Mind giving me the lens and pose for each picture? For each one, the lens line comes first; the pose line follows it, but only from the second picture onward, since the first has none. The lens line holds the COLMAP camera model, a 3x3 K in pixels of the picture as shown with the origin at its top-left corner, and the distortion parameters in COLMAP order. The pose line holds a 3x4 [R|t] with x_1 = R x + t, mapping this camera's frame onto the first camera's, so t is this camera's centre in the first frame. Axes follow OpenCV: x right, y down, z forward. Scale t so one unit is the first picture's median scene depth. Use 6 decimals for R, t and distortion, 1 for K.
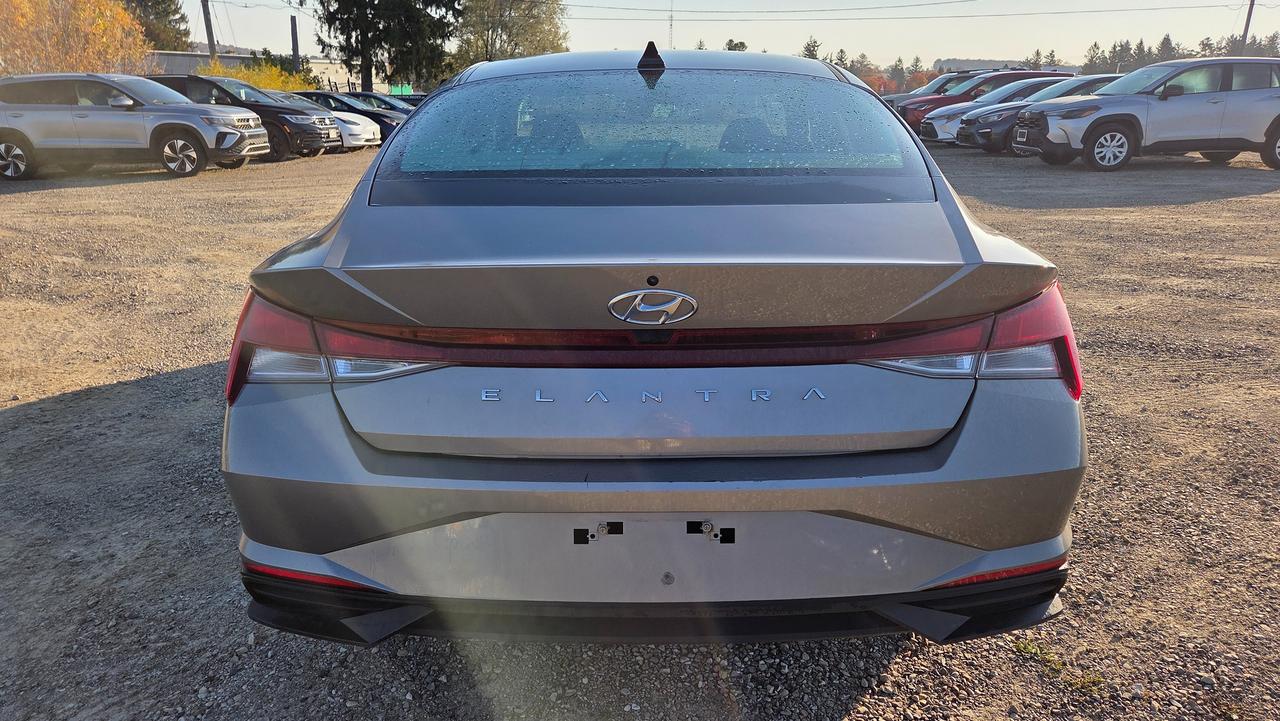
lens RADIAL K [[870.1, 0, 645.4], [0, 870.1, 375.7], [0, 0, 1]] dist [0.088156, -0.082950]
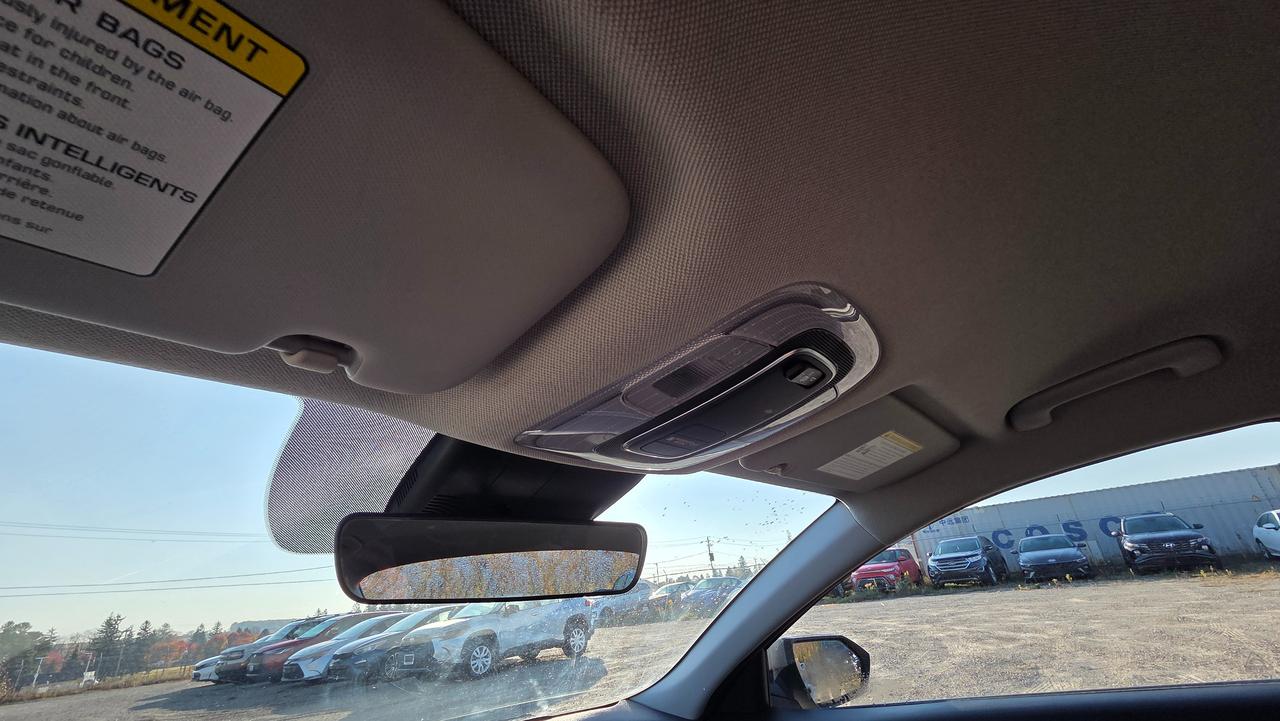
lens RADIAL K [[520.2, 0, 640.0], [0, 520.2, 360.5], [0, 0, 1]] dist [0.008510, 0.000011]
pose [[0.606522, 0.272786, 0.746806, -0.010236], [0.341088, 0.759197, -0.554328, -0.062778], [-0.718185, 0.590938, 0.367425, 0.218773]]
